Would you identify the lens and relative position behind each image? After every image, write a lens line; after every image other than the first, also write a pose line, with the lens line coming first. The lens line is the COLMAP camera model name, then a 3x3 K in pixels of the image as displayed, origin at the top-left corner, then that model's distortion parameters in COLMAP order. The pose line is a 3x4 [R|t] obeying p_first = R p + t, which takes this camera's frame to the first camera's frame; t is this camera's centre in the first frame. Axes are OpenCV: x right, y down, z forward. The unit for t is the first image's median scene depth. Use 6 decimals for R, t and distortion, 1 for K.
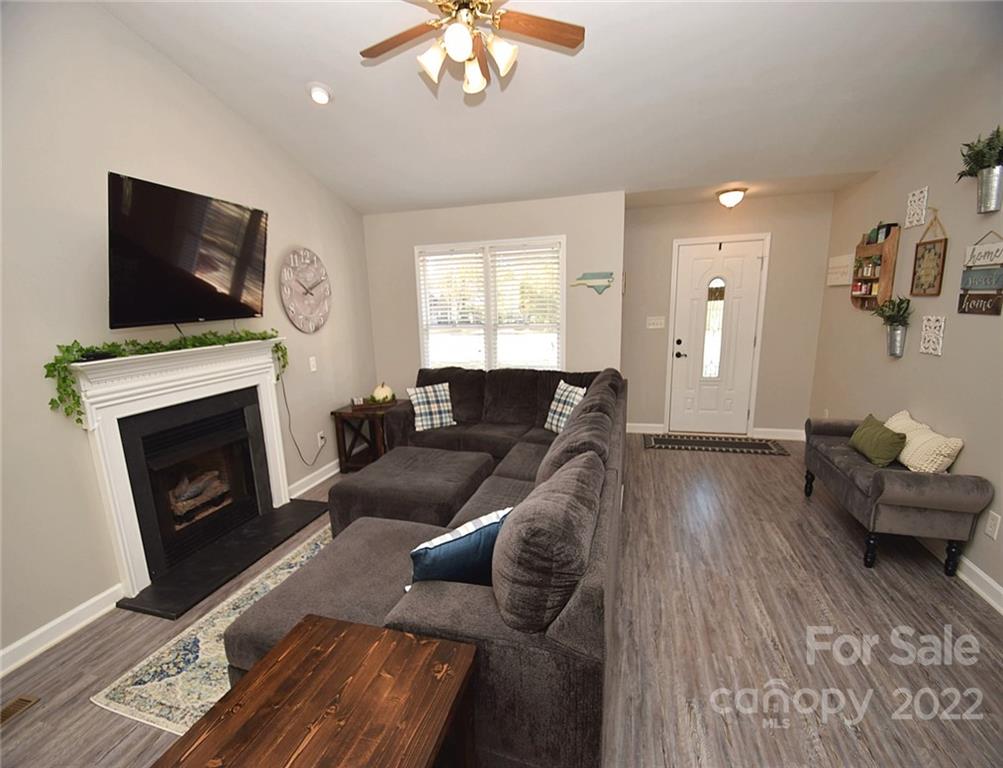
lens RADIAL K [[445.3, 0, 501.5], [0, 445.3, 384.0], [0, 0, 1]] dist [0.002115, -0.014788]
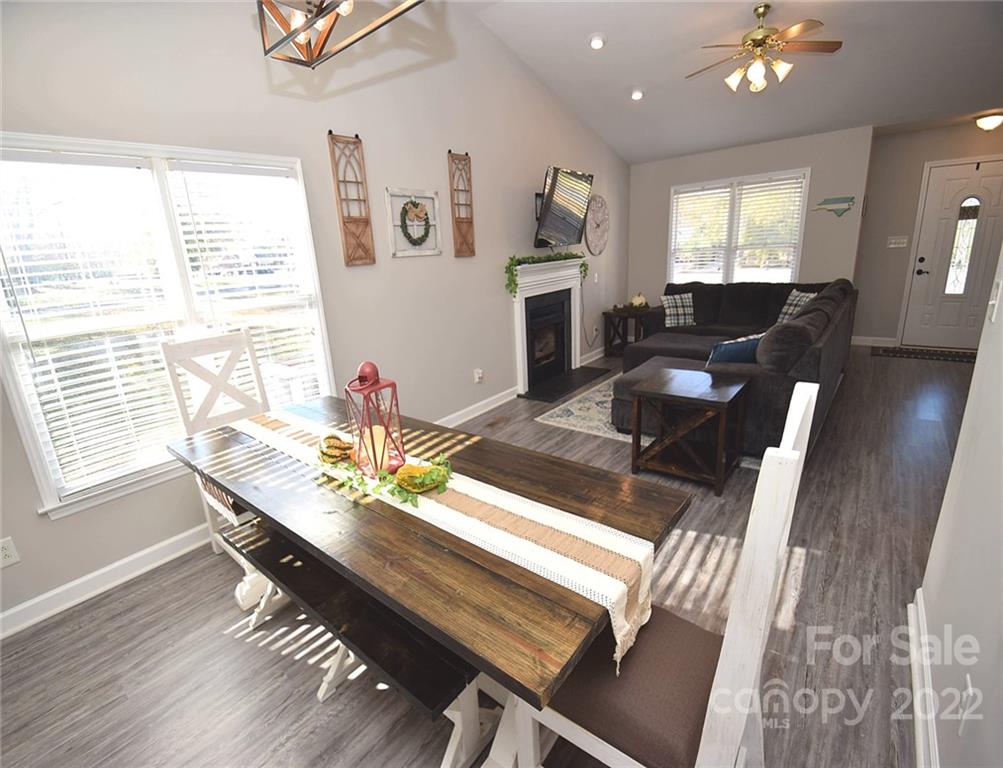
lens RADIAL K [[461.9, 0, 488.1], [0, 461.9, 380.7], [0, 0, 1]] dist [0.003443, -0.018023]
pose [[0.912356, 0.079661, -0.401573, -0.110929], [-0.033754, 0.992184, 0.120135, 0.122141], [0.408004, -0.096051, 0.907914, -0.557928]]
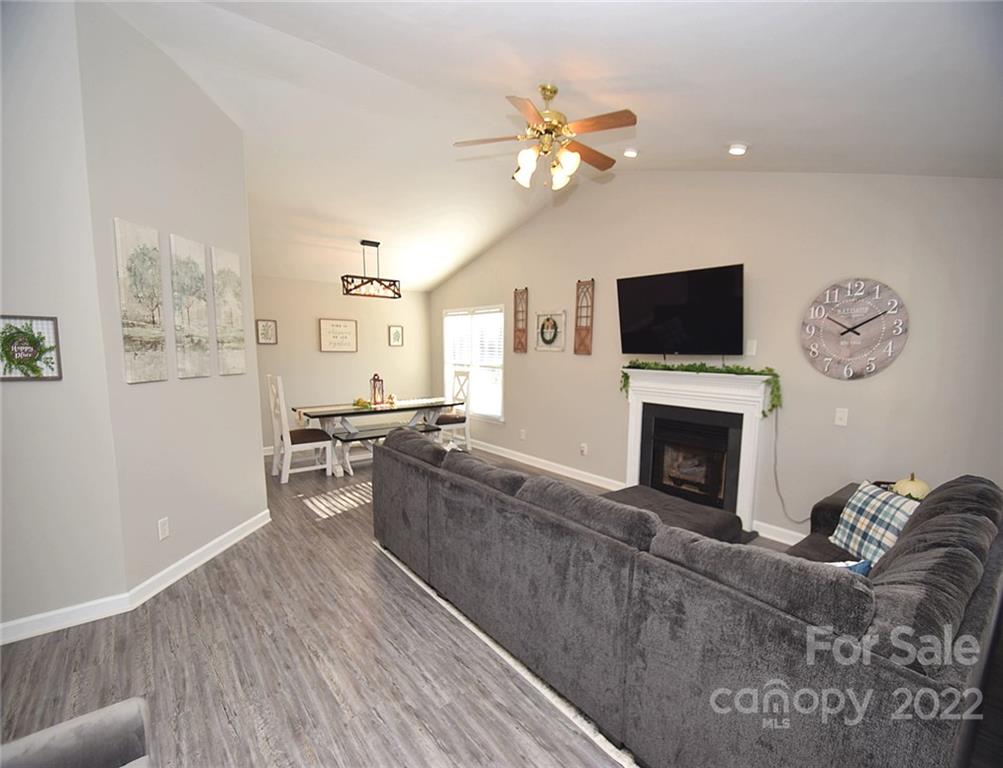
lens RADIAL K [[445.3, 0, 501.5], [0, 445.3, 384.0], [0, 0, 1]] dist [0.002115, -0.014788]
pose [[-0.577283, 0.094609, -0.811044, 0.606424], [-0.143374, 0.966089, 0.214745, -0.190238], [0.803858, 0.240251, -0.544143, 0.926575]]
